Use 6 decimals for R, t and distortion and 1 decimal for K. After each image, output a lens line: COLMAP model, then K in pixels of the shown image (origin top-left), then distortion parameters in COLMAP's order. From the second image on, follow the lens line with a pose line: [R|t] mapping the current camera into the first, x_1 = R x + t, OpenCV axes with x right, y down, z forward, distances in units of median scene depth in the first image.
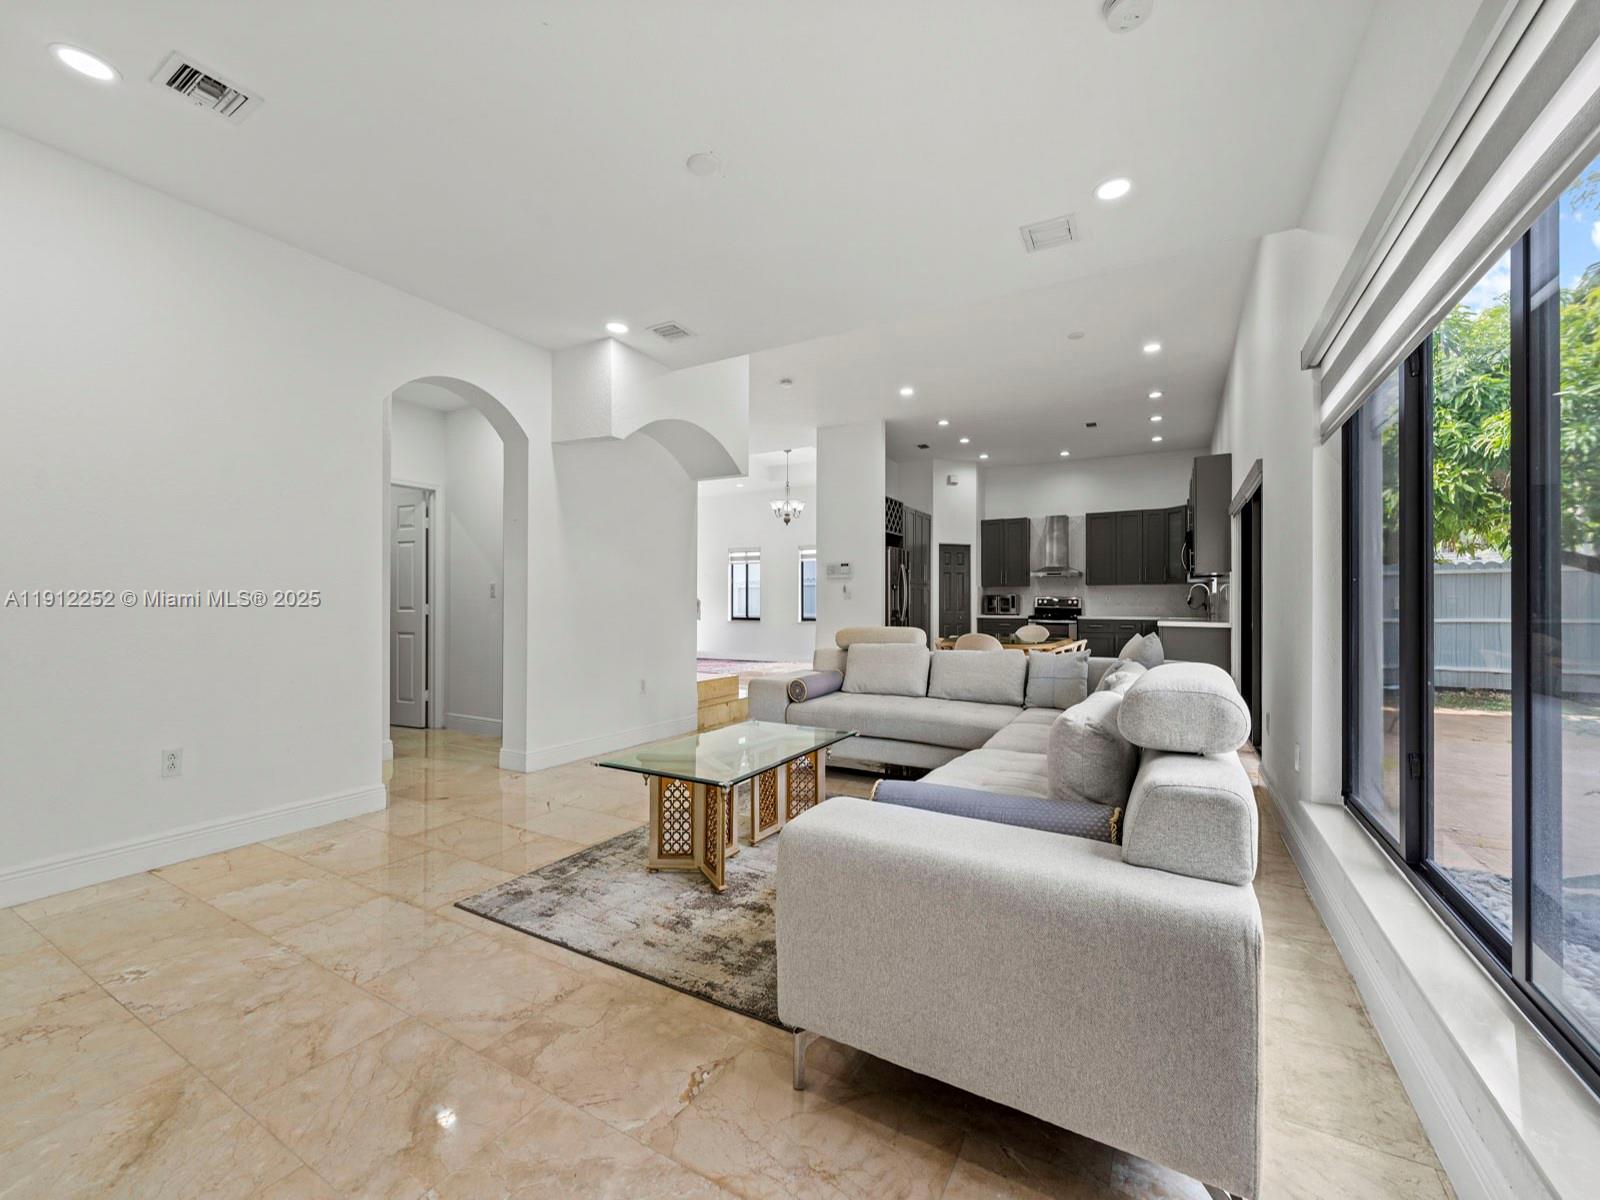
lens RADIAL K [[650.6, 0, 793.3], [0, 650.6, 605.4], [0, 0, 1]] dist [0.001003, -0.001162]
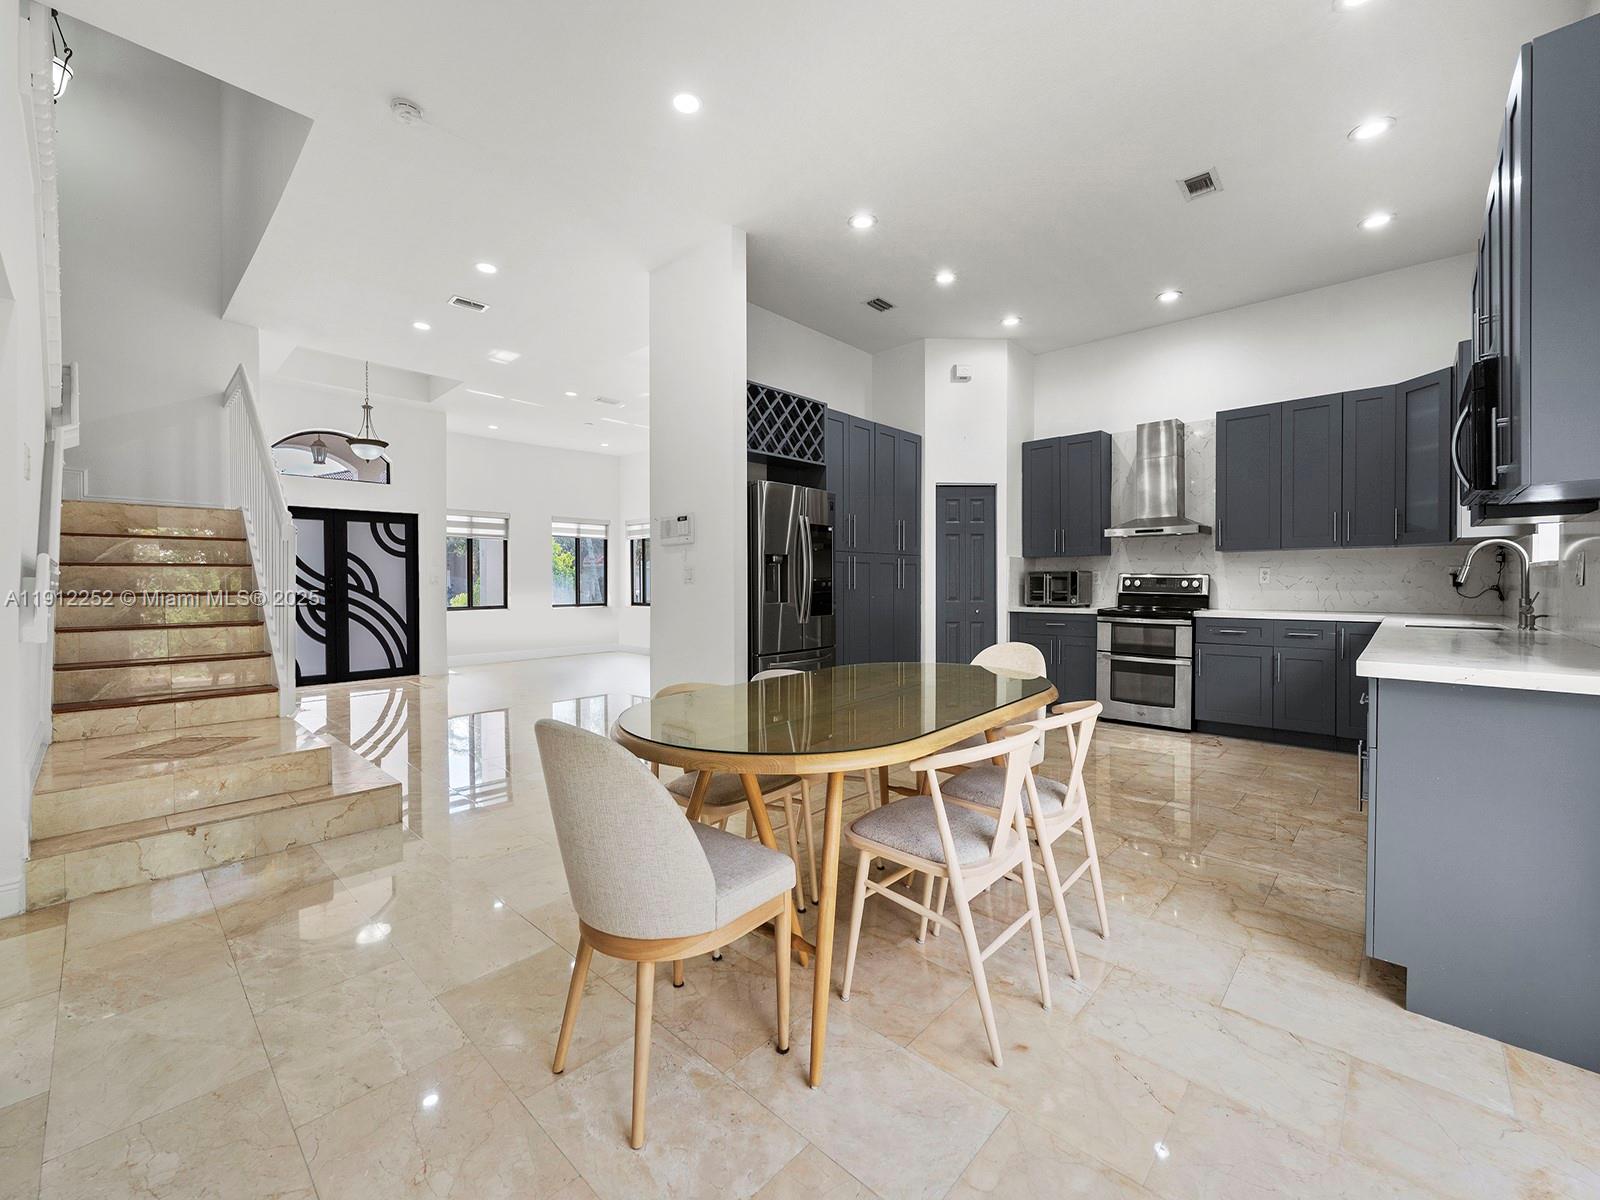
lens RADIAL K [[650.6, 0, 795.7], [0, 650.6, 592.8], [0, 0, 1]] dist [0.001003, -0.001162]
pose [[0.975668, -0.005011, -0.219194, 0.228273], [0.008361, 0.999862, 0.014359, -0.007779], [0.219092, -0.015842, 0.975576, 0.406408]]
